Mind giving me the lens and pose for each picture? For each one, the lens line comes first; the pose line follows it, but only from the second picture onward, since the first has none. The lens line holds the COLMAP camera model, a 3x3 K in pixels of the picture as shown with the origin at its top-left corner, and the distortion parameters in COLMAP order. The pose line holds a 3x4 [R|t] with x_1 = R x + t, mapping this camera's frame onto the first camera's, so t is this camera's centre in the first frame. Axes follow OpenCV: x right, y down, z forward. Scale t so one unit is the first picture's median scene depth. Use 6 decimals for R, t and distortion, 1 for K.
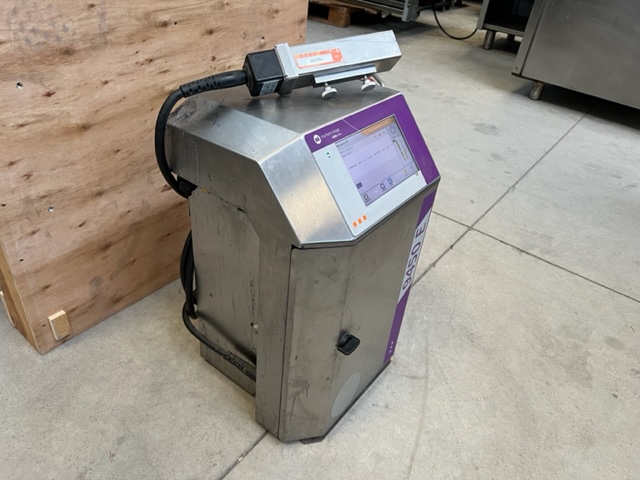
lens RADIAL K [[496.0, 0, 329.0], [0, 496.0, 248.4], [0, 0, 1]] dist [0.018754, -0.031235]
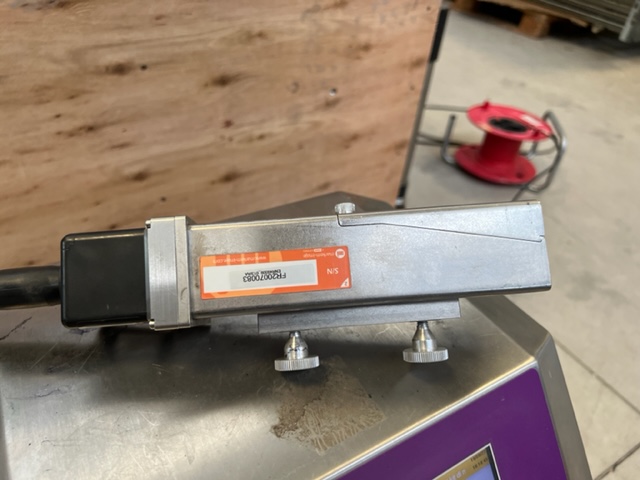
lens RADIAL K [[496.0, 0, 314.2], [0, 496.0, 235.5], [0, 0, 1]] dist [0.018754, -0.031235]
pose [[0.922932, 0.217929, -0.317338, 0.083954], [-0.218189, 0.975272, 0.035190, -0.343822], [0.317159, 0.036762, 0.947659, 0.564590]]
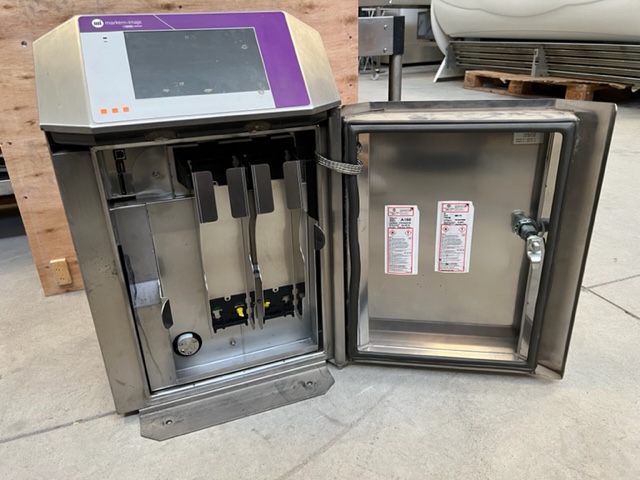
lens RADIAL K [[496.0, 0, 328.0], [0, 496.0, 239.9], [0, 0, 1]] dist [0.018754, -0.031235]
pose [[0.831873, 0.092340, -0.547230, 0.634515], [-0.222020, 0.959087, -0.175667, 0.167502], [0.508621, 0.267628, 0.818340, 0.419153]]
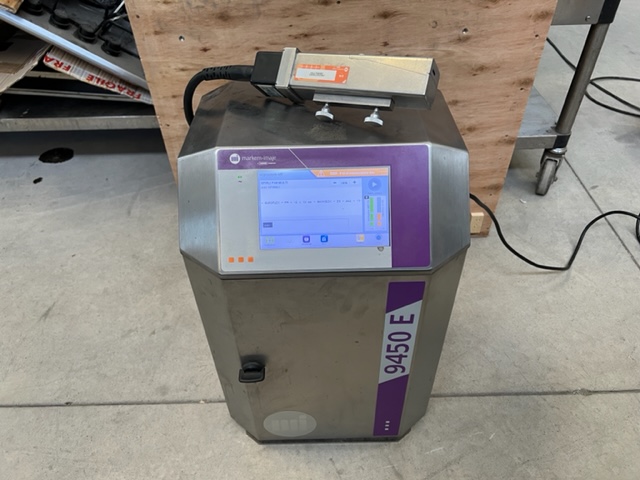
lens RADIAL K [[496.0, 0, 317.2], [0, 496.0, 249.2], [0, 0, 1]] dist [0.018754, -0.031235]
pose [[0.595250, 0.463780, -0.656190, 0.548808], [-0.399078, 0.879419, 0.259537, -0.272703], [0.697434, 0.107381, 0.708558, 0.344748]]
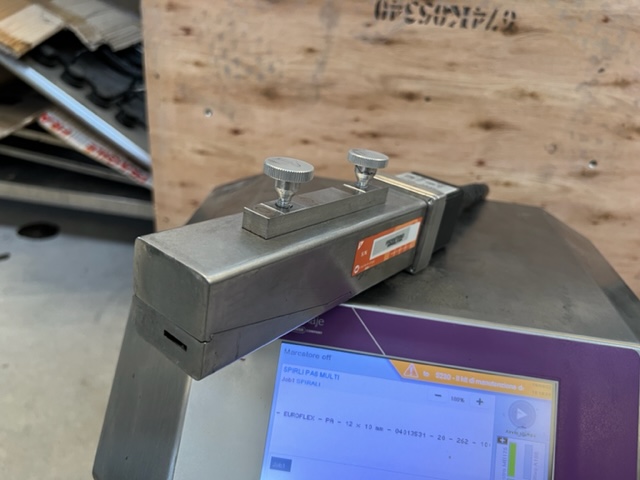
lens RADIAL K [[496.0, 0, 319.3], [0, 496.0, 238.8], [0, 0, 1]] dist [0.018754, -0.031235]
pose [[0.514874, 0.381861, -0.767520, 0.244681], [-0.542942, 0.838111, 0.052762, -0.246577], [0.663414, 0.389553, 0.638850, 0.537095]]
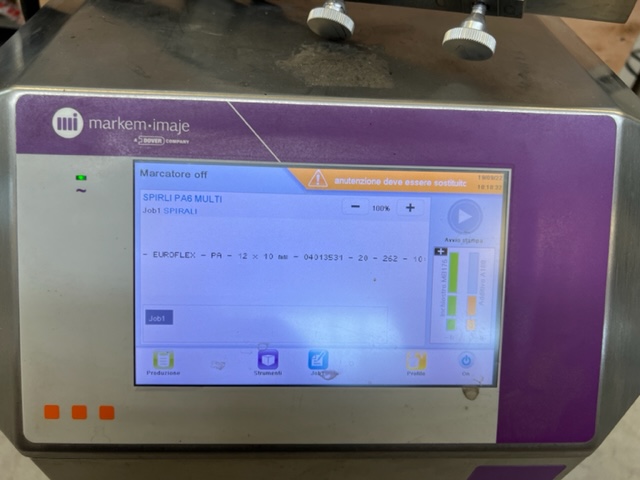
lens RADIAL K [[496.0, 0, 314.7], [0, 496.0, 236.1], [0, 0, 1]] dist [0.018754, -0.031235]
pose [[0.610521, 0.507699, -0.607870, 0.218762], [-0.452850, 0.853447, 0.257983, -0.227519], [0.649763, 0.117770, 0.750959, 0.639211]]
